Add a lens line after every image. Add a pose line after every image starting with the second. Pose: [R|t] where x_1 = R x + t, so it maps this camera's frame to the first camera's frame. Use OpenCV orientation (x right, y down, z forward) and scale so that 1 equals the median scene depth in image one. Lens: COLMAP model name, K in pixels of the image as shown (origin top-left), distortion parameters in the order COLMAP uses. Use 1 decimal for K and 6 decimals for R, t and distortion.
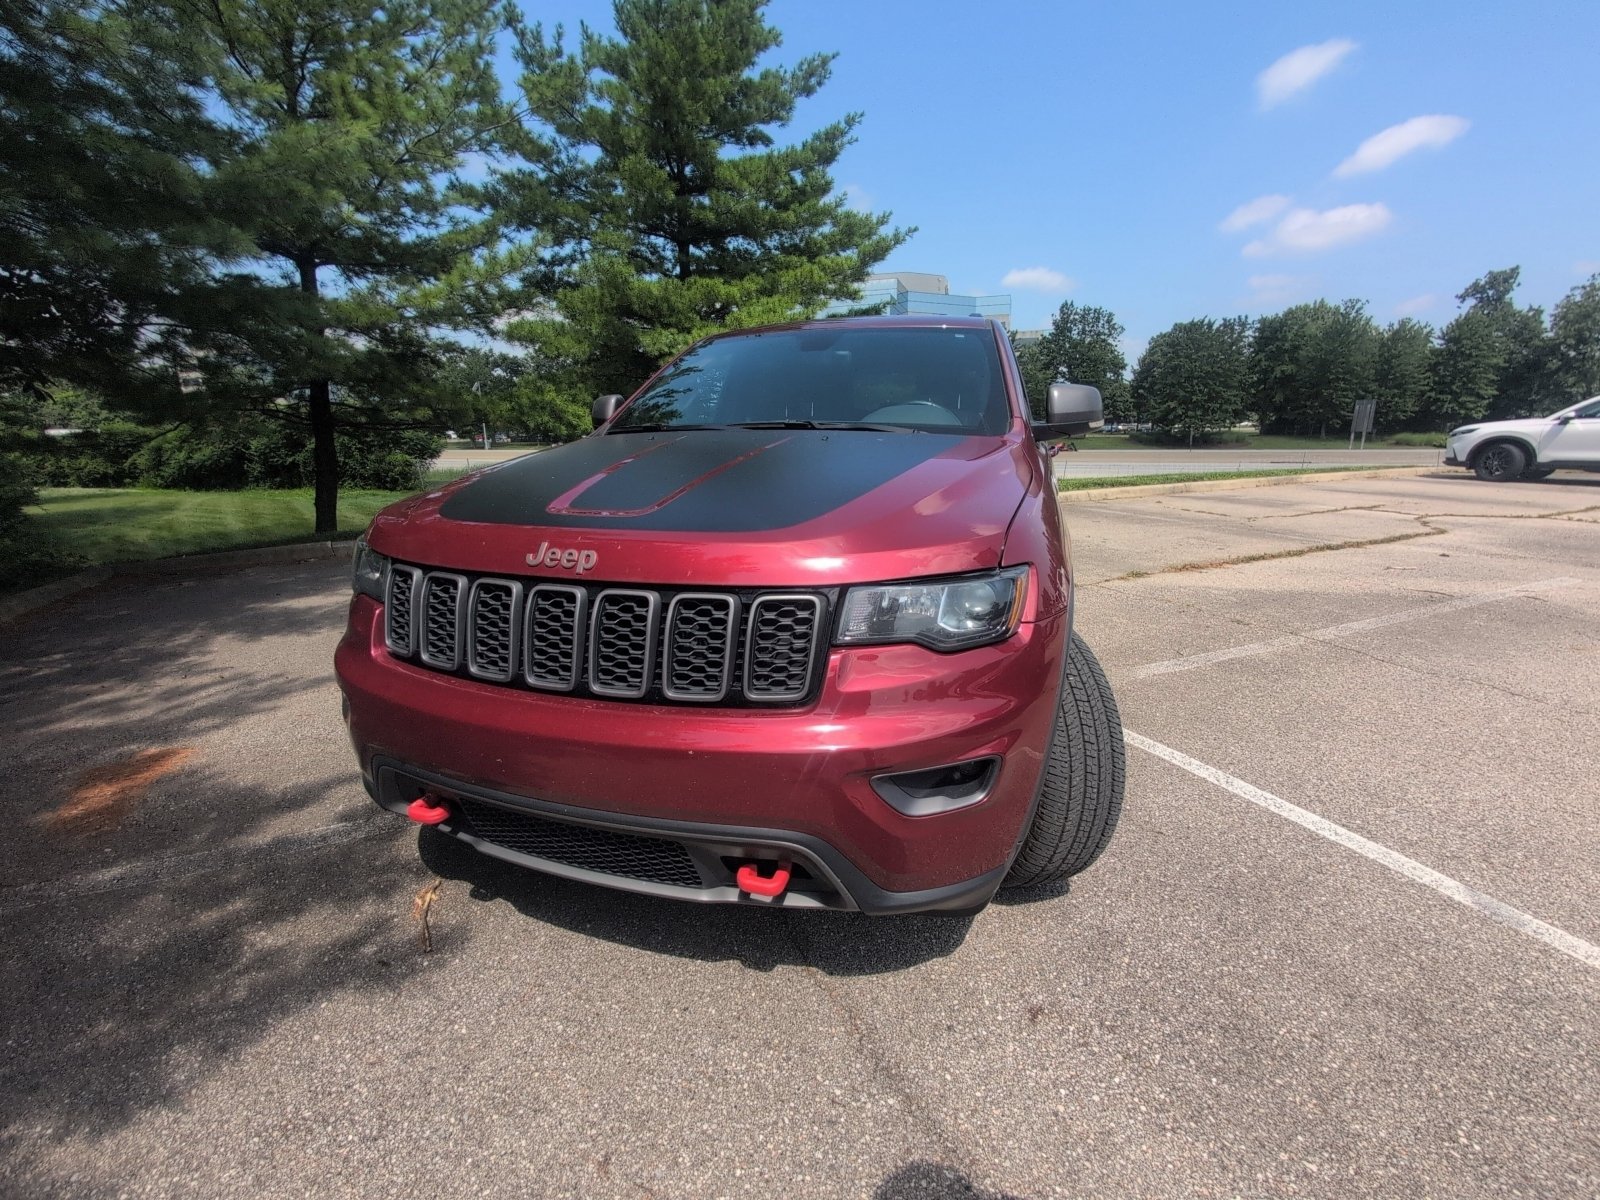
lens RADIAL K [[681.0, 0, 800.4], [0, 681.0, 604.9], [0, 0, 1]] dist [-0.001515, 0.000749]
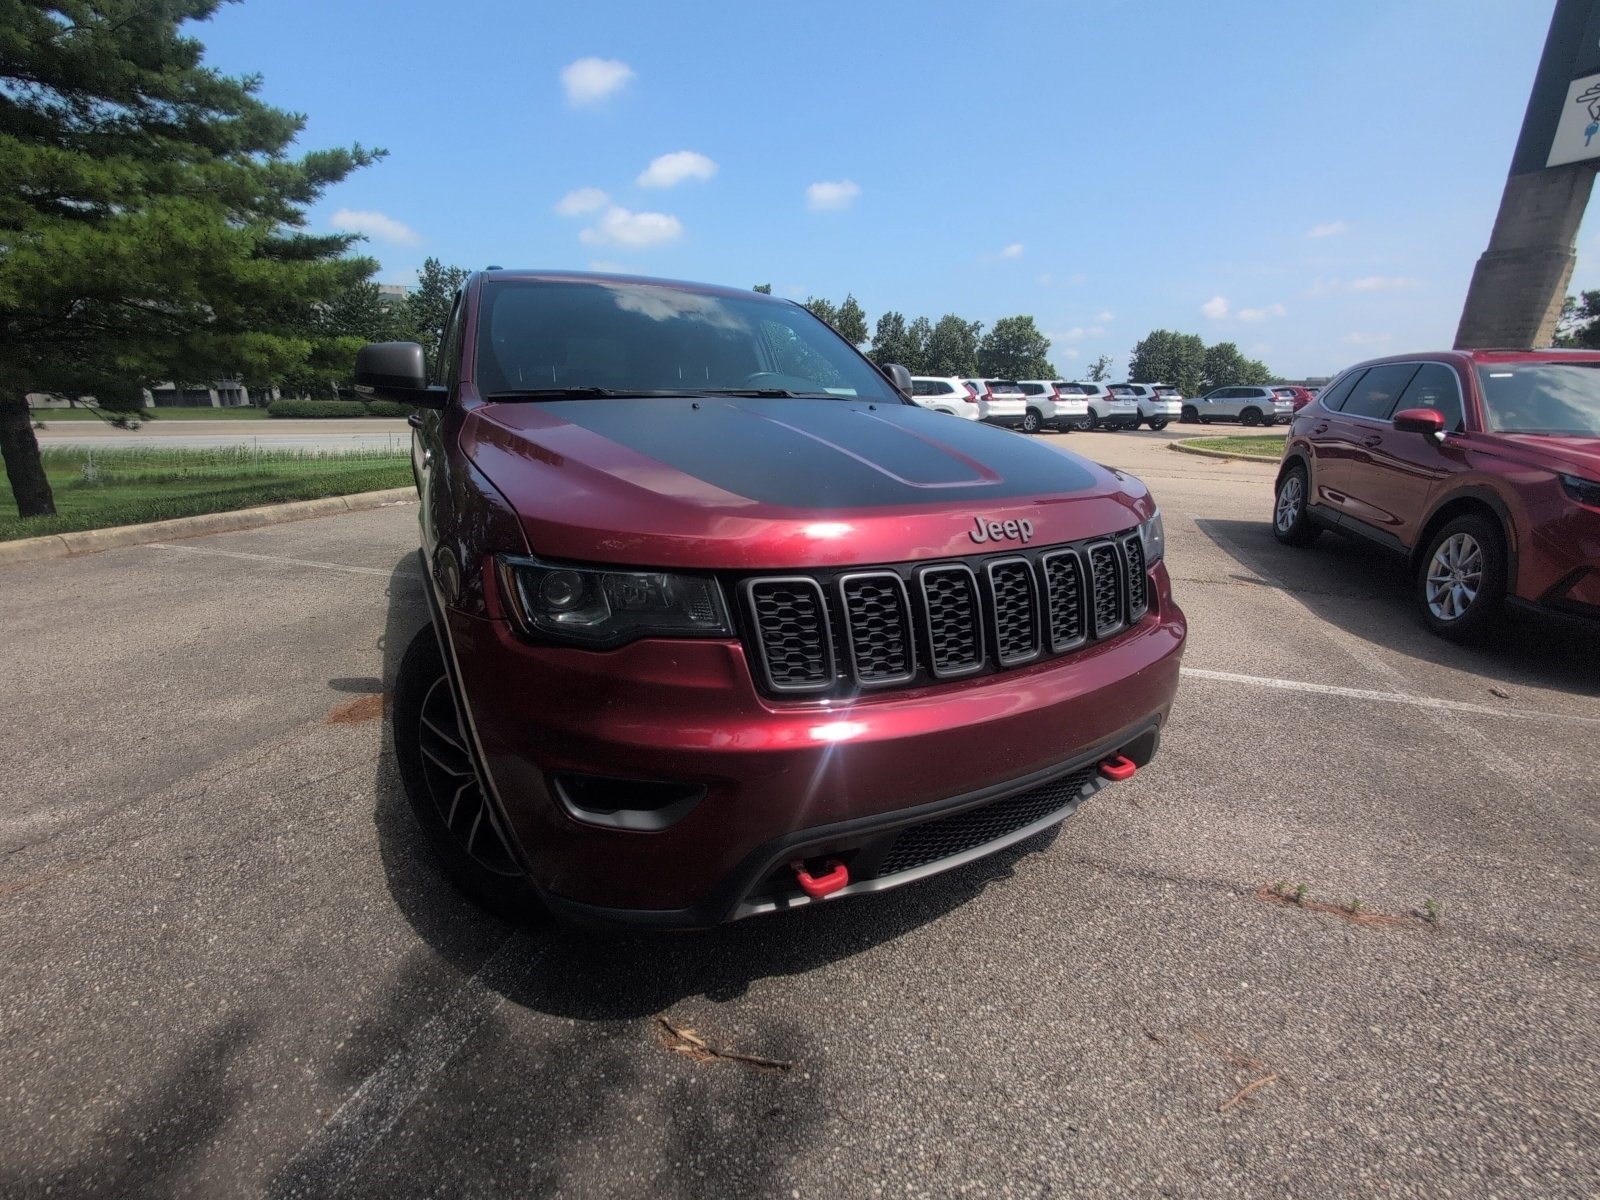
lens RADIAL K [[681.0, 0, 800.7], [0, 681.0, 604.0], [0, 0, 1]] dist [-0.001515, 0.000749]
pose [[0.679168, -0.197244, 0.706984, -0.182422], [0.167761, 0.979434, 0.112096, -0.018066], [-0.714554, 0.042472, 0.698290, 0.077900]]
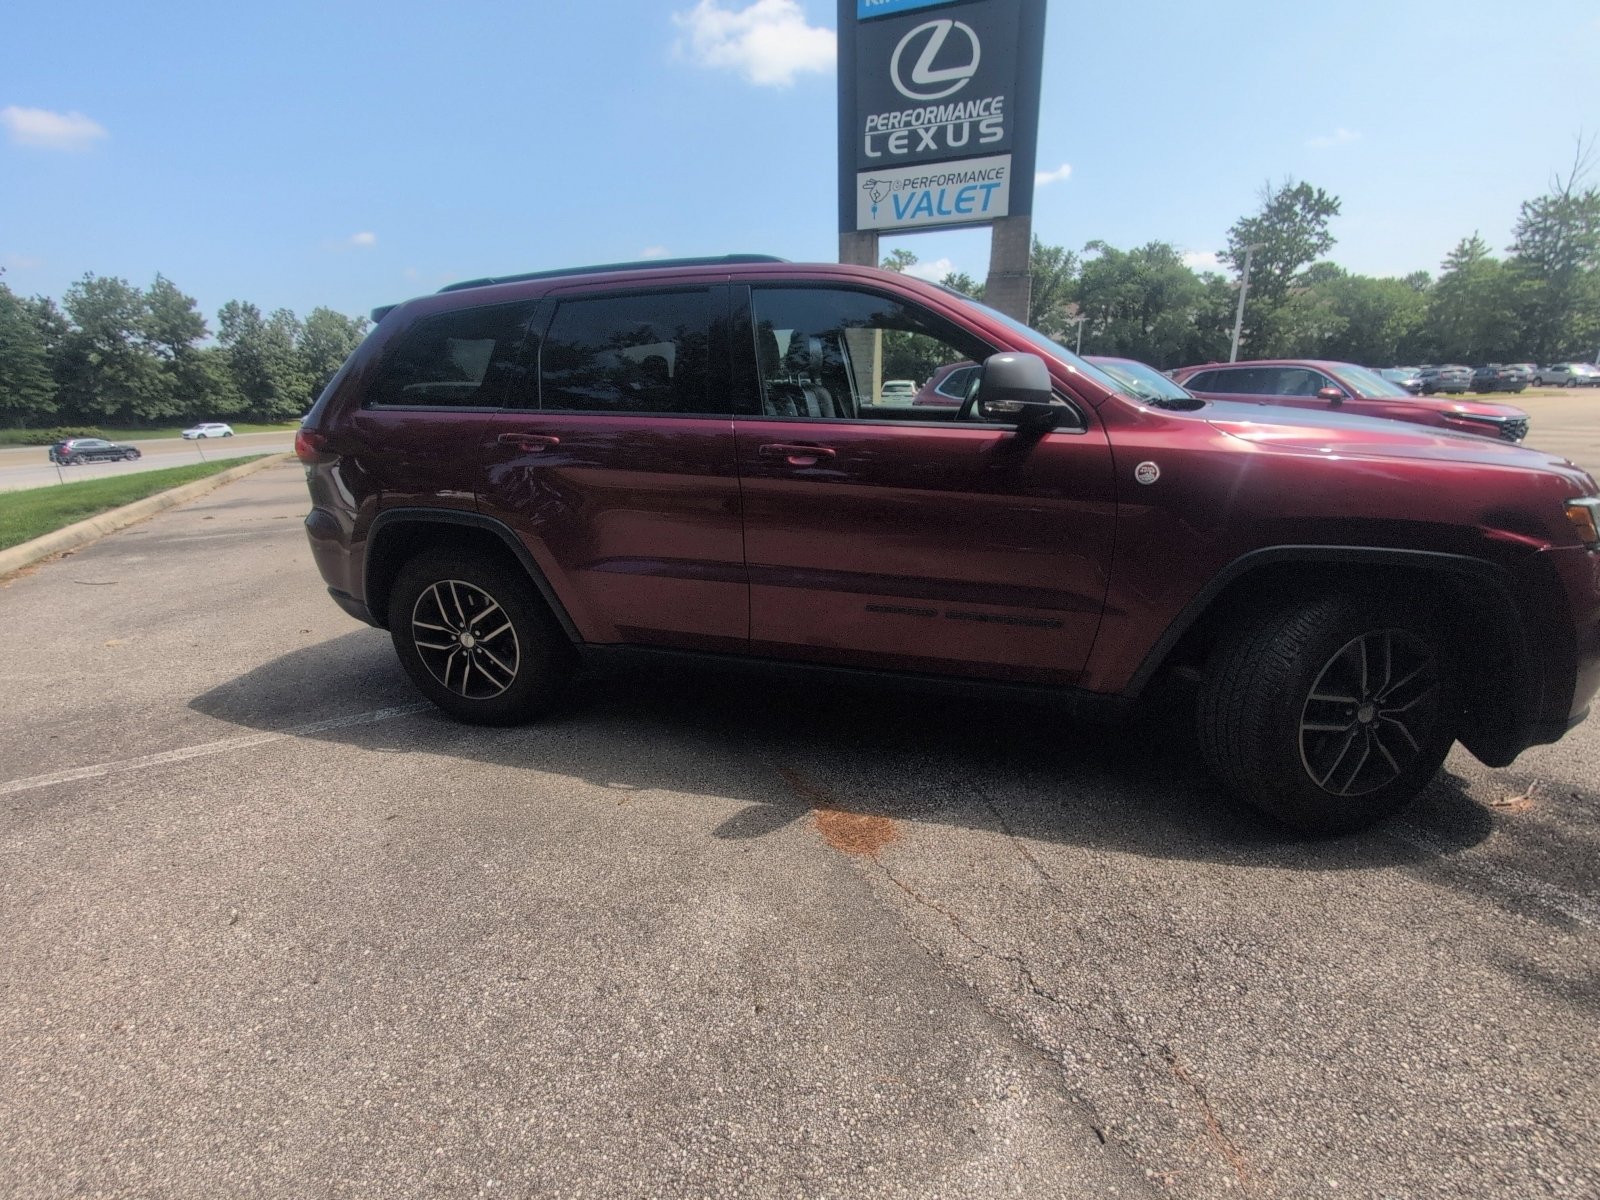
lens RADIAL K [[681.0, 0, 799.8], [0, 681.0, 604.3], [0, 0, 1]] dist [-0.001515, 0.000749]
pose [[-0.045853, -0.287329, 0.956734, -0.305771], [0.279905, 0.915680, 0.288414, -0.110275], [-0.958932, 0.281019, 0.038439, 0.412229]]
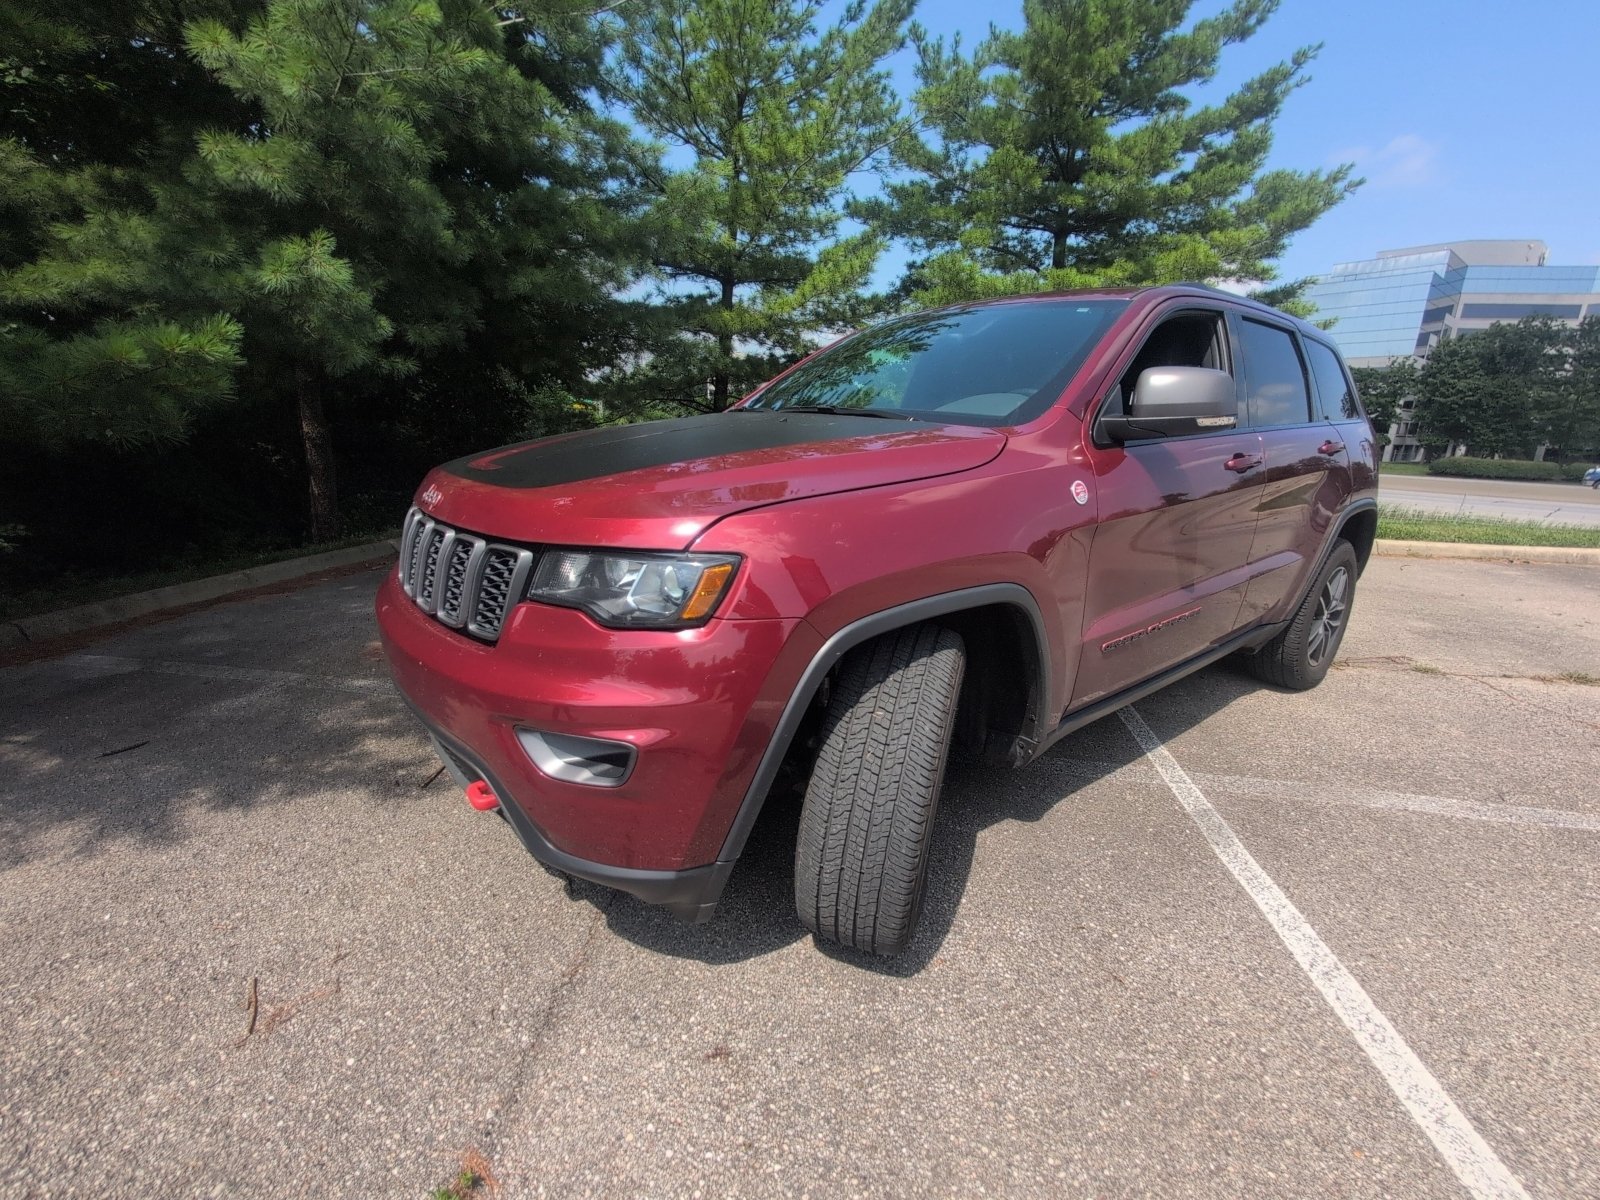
lens RADIAL K [[681.0, 0, 799.7], [0, 681.0, 606.1], [0, 0, 1]] dist [-0.001515, 0.000749]
pose [[0.830949, 0.178660, -0.526881, 0.133309], [-0.179694, 0.982464, 0.049747, -0.007846], [0.526529, 0.053341, 0.848482, 0.043057]]
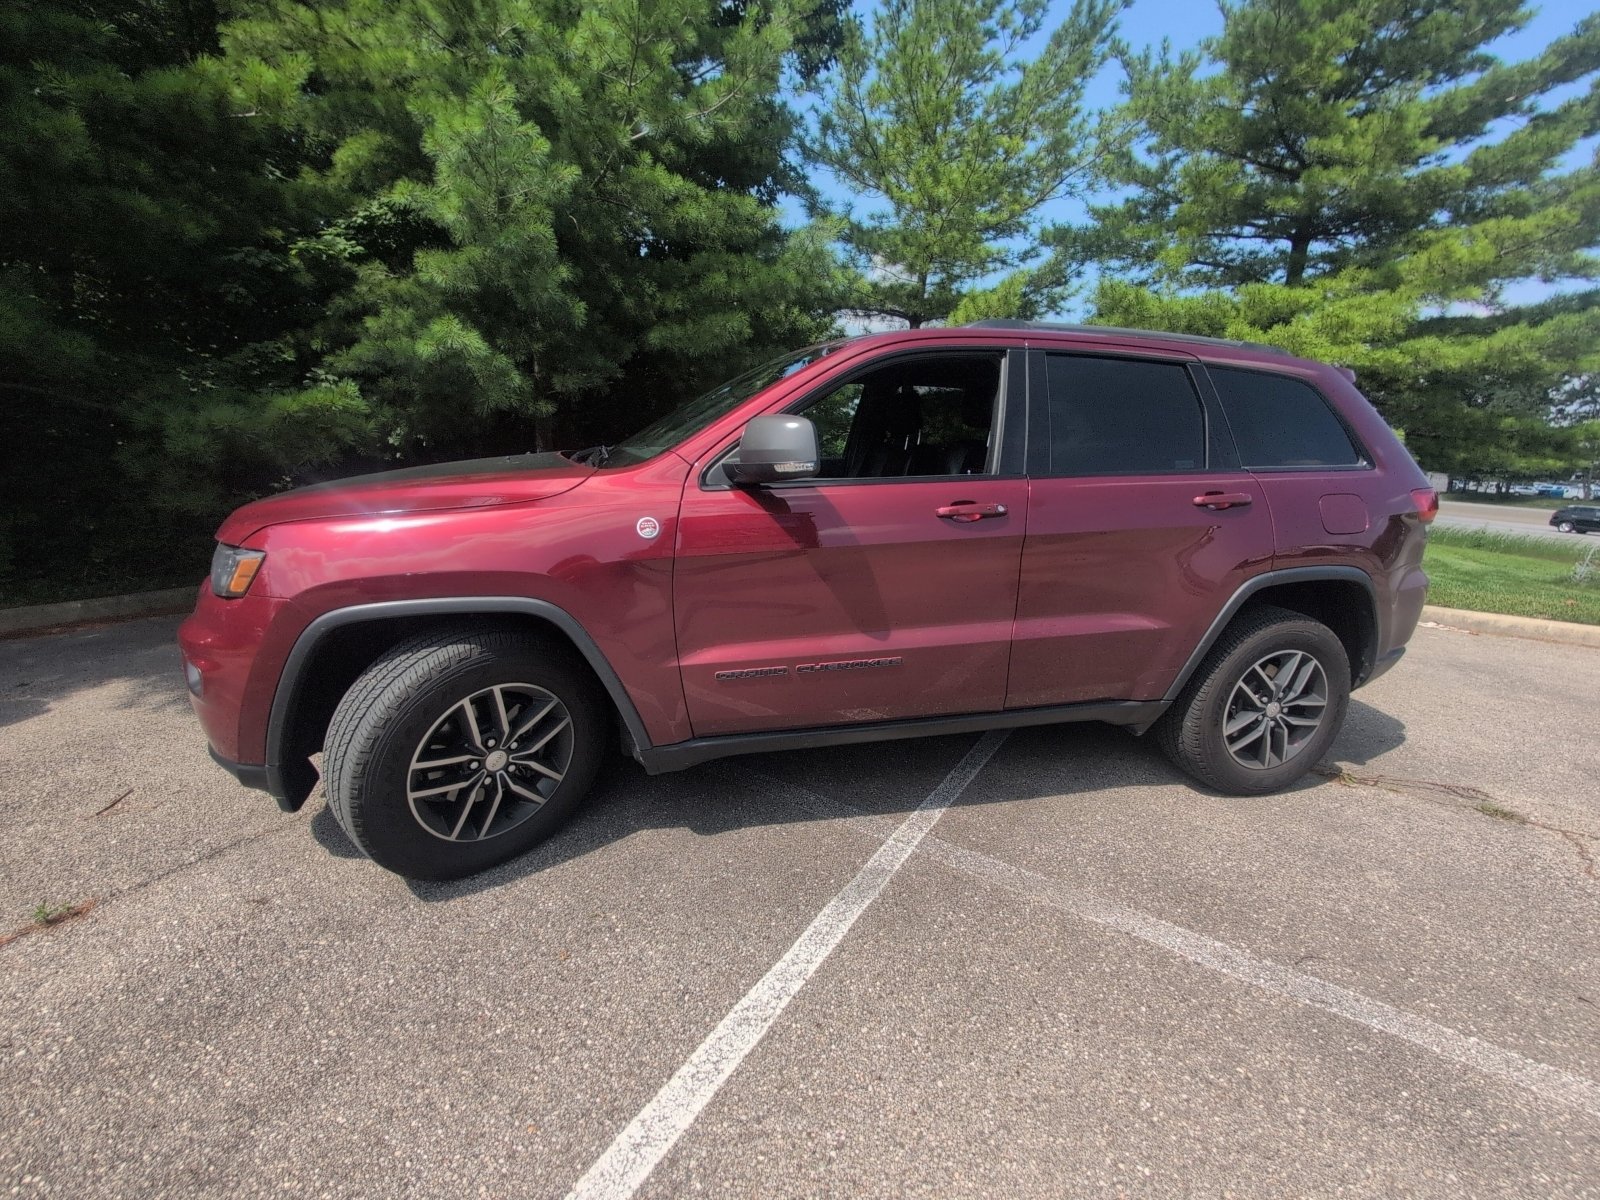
lens RADIAL K [[681.0, 0, 800.7], [0, 681.0, 607.0], [0, 0, 1]] dist [-0.001515, 0.000749]
pose [[0.535717, 0.231826, -0.811951, 0.298930], [-0.262781, 0.959596, 0.100601, -0.054284], [0.802467, 0.159472, 0.574992, 0.164638]]
